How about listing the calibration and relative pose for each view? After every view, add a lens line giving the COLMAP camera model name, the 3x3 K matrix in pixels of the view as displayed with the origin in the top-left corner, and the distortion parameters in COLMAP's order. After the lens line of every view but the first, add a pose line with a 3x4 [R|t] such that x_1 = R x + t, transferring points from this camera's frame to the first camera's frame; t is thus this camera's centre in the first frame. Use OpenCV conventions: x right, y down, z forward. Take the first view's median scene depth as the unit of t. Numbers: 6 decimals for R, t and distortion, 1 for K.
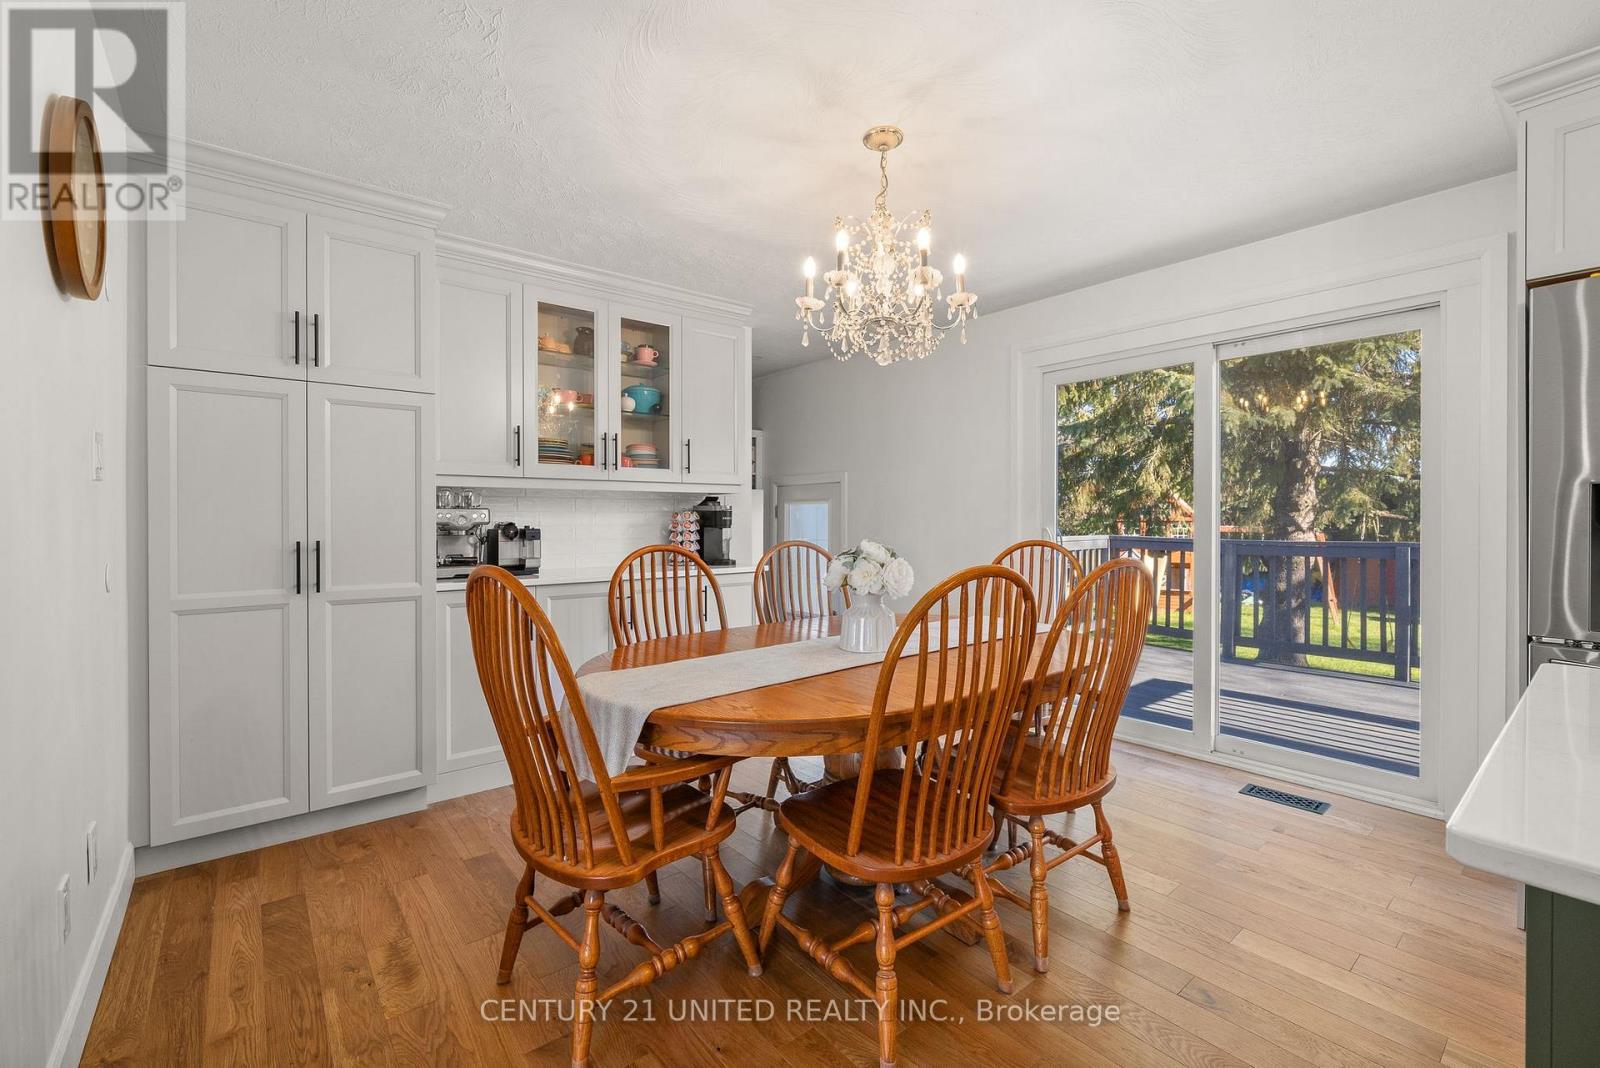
lens RADIAL K [[677.8, 0, 805.8], [0, 677.8, 528.0], [0, 0, 1]] dist [-0.000633, -0.000411]
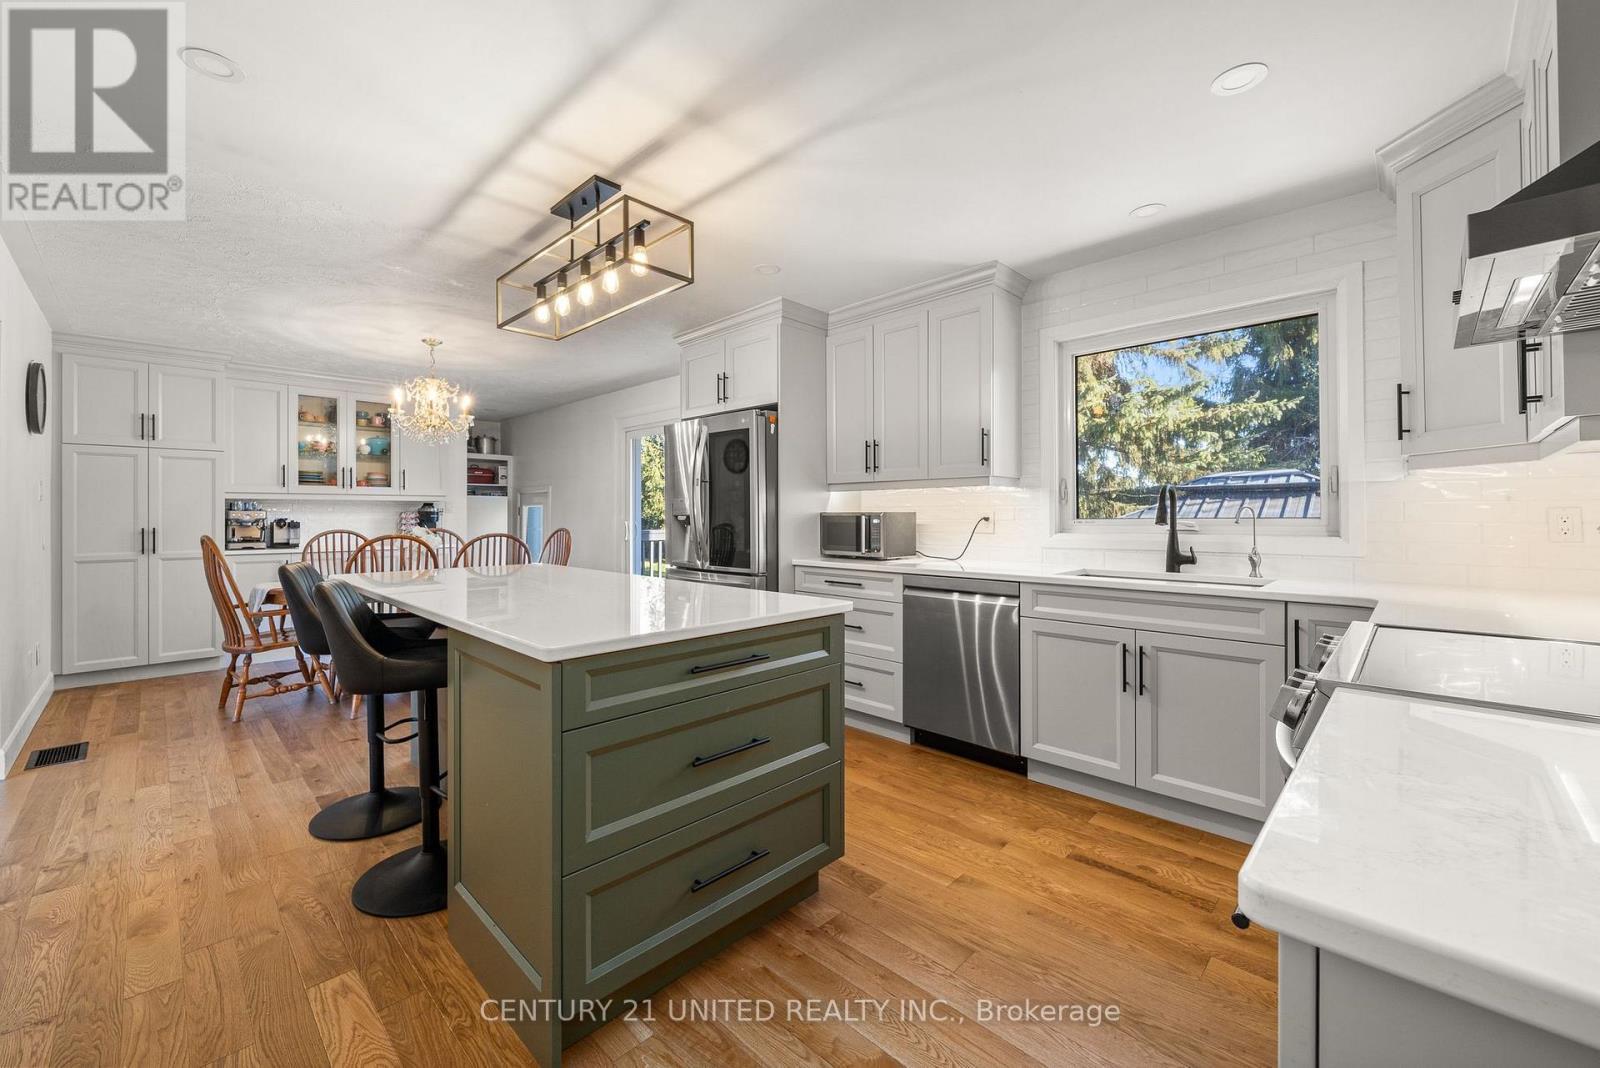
lens RADIAL K [[631.2, 0, 764.9], [0, 631.2, 520.7], [0, 0, 1]] dist [-0.000687, 0.000020]
pose [[0.997117, 0.003403, 0.075800, 0.758098], [-0.003197, 0.999991, -0.002843, -0.001755], [-0.075809, 0.002592, 0.997119, -0.802897]]
